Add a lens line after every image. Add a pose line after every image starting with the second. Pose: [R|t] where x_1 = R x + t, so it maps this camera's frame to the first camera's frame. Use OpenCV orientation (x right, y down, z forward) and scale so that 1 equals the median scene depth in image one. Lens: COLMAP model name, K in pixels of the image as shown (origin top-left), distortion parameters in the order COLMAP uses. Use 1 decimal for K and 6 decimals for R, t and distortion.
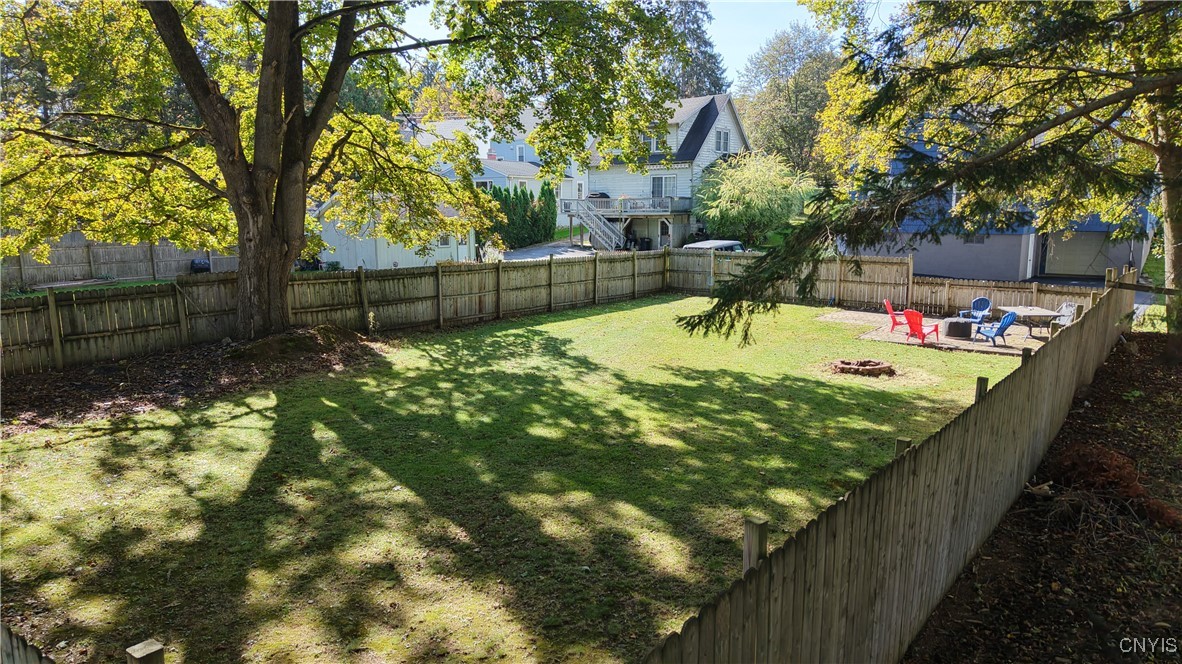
lens RADIAL K [[784.3, 0, 593.7], [0, 784.3, 334.3], [0, 0, 1]] dist [0.050091, -0.064804]
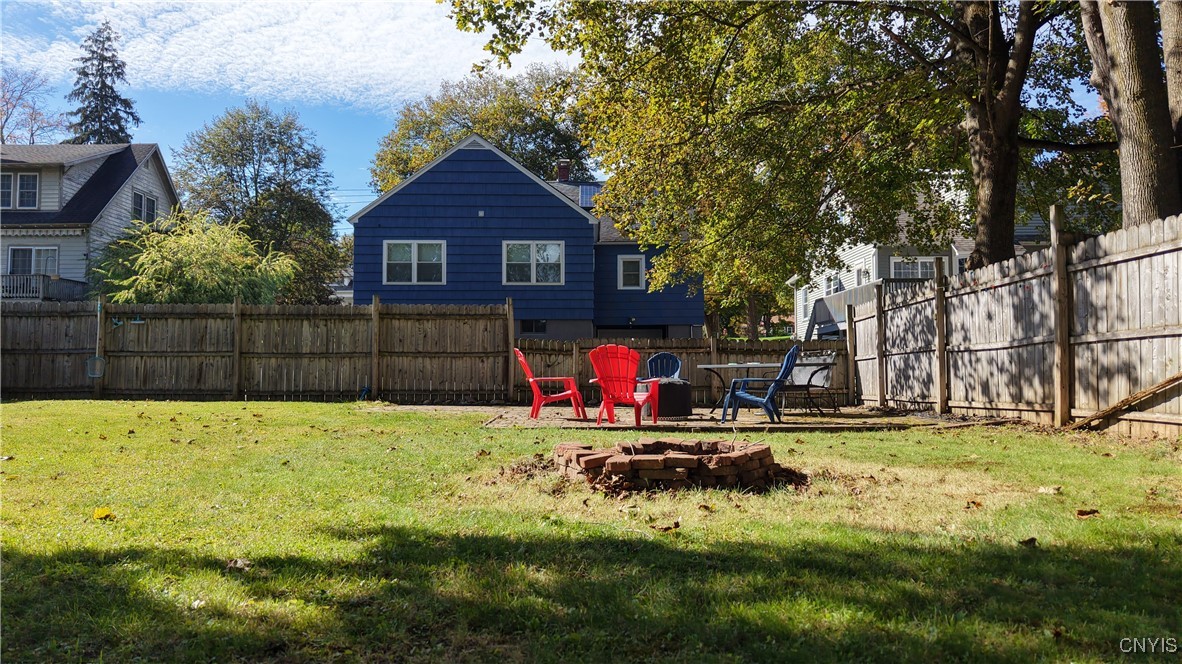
lens RADIAL K [[791.0, 0, 591.9], [0, 791.0, 334.0], [0, 0, 1]] dist [0.008007, -0.003428]
pose [[0.791514, 0.036540, 0.610058, 0.168667], [0.097193, 0.977981, -0.184680, 0.046397], [-0.603373, 0.205470, 0.770534, 0.819296]]
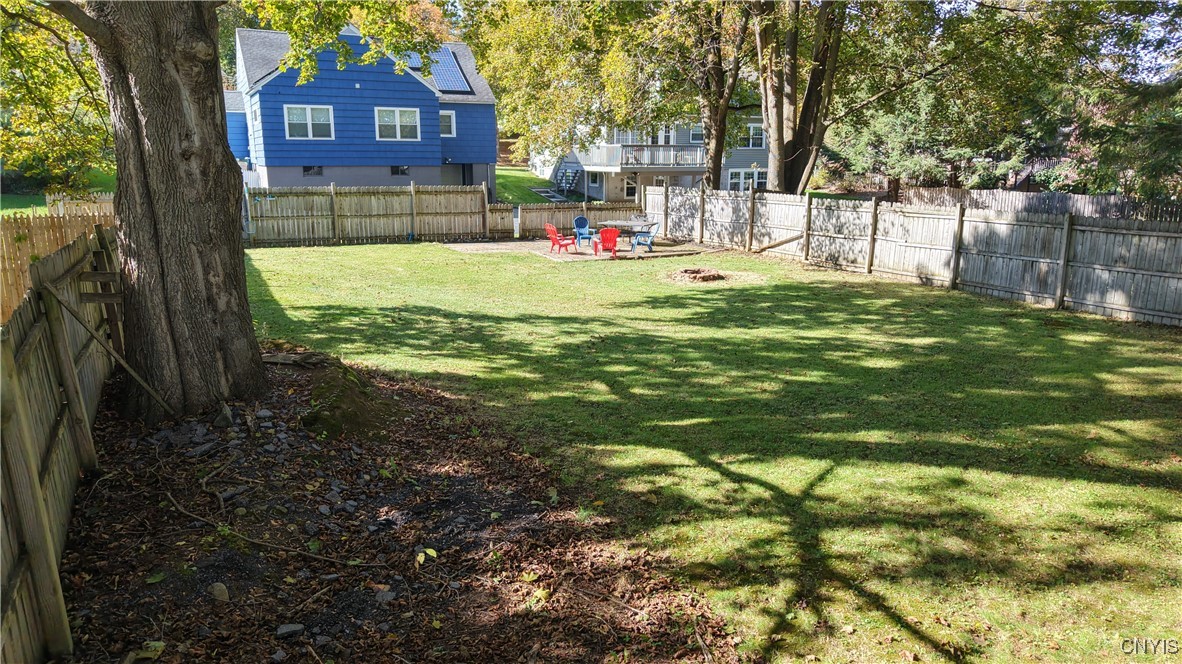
lens RADIAL K [[791.0, 0, 591.9], [0, 791.0, 334.0], [0, 0, 1]] dist [0.008007, -0.003428]
pose [[0.425294, -0.193785, 0.884066, -0.722744], [0.137495, 0.979305, 0.148517, -0.062735], [-0.894550, 0.058392, 0.443137, 0.651865]]
